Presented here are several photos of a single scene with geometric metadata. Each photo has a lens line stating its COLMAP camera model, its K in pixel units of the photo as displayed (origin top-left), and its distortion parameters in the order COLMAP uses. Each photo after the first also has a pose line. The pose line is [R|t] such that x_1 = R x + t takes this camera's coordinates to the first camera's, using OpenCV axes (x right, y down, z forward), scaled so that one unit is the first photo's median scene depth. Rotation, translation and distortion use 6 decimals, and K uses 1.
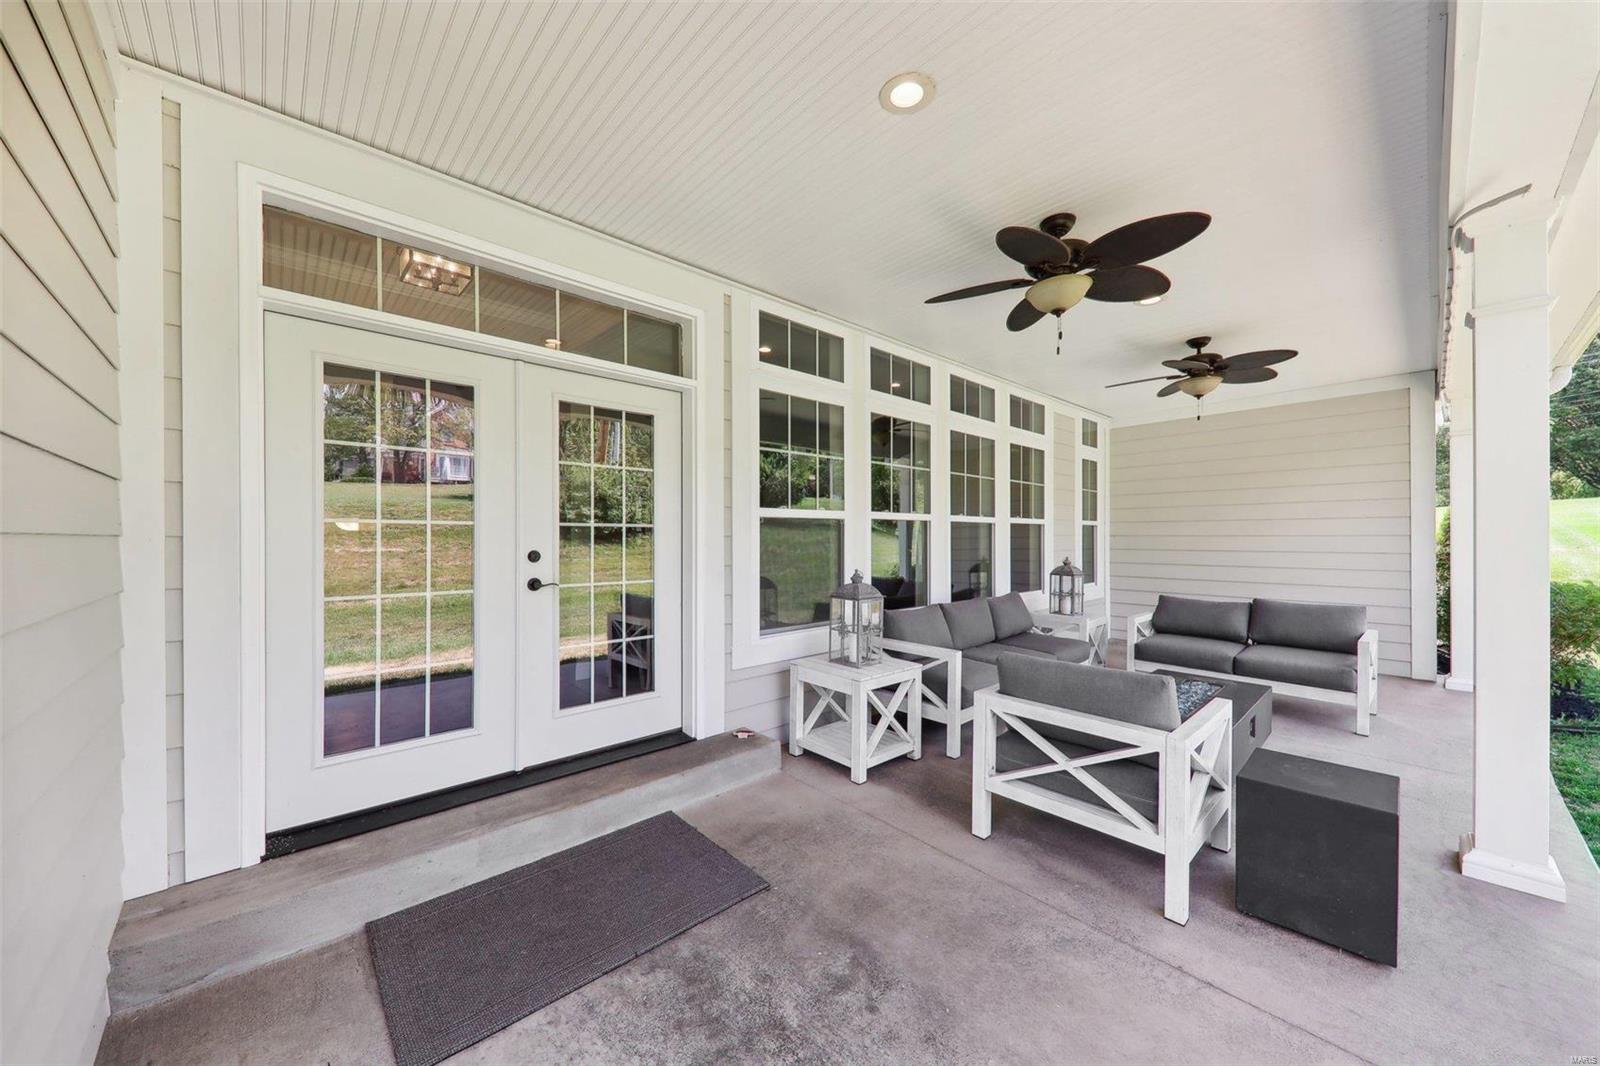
lens RADIAL K [[581.1, 0, 804.0], [0, 581.1, 542.5], [0, 0, 1]] dist [0.001296, 0.000038]
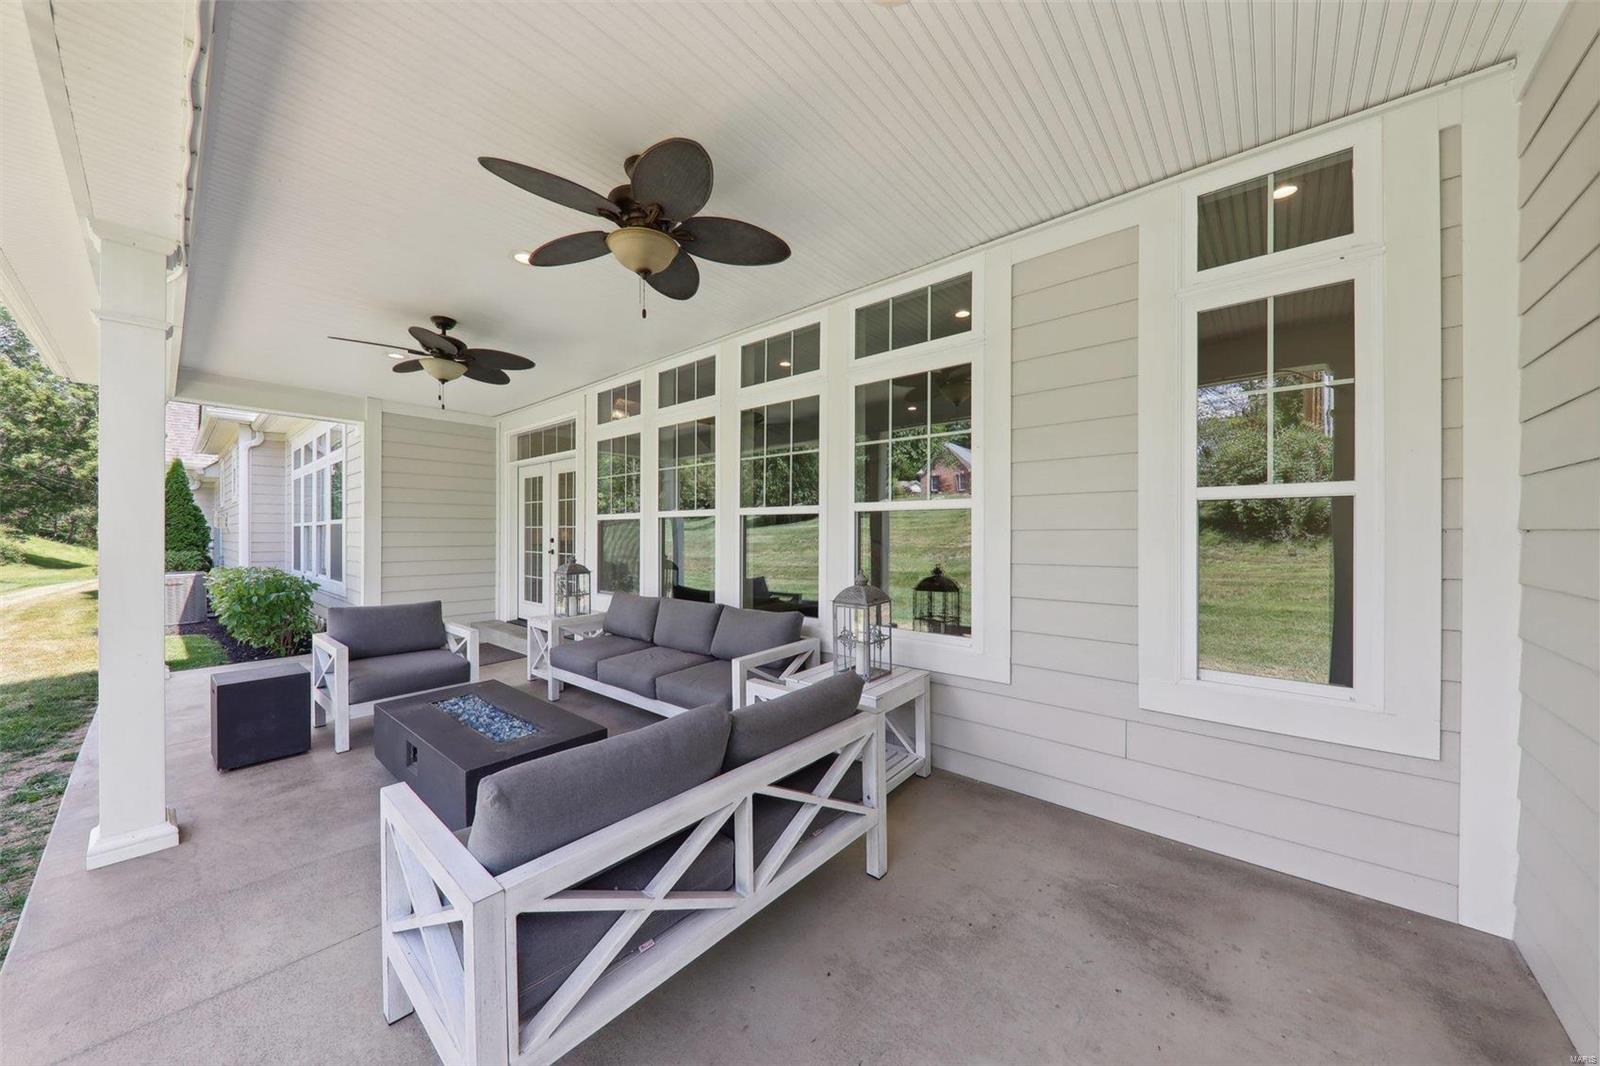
lens RADIAL K [[548.8, 0, 803.9], [0, 548.8, 528.0], [0, 0, 1]] dist [0.002811, 0.000139]
pose [[0.111503, -0.004182, -0.993755, 0.948899], [-0.008024, 0.999955, -0.005108, -0.012184], [0.993732, 0.008543, 0.111465, 0.880201]]
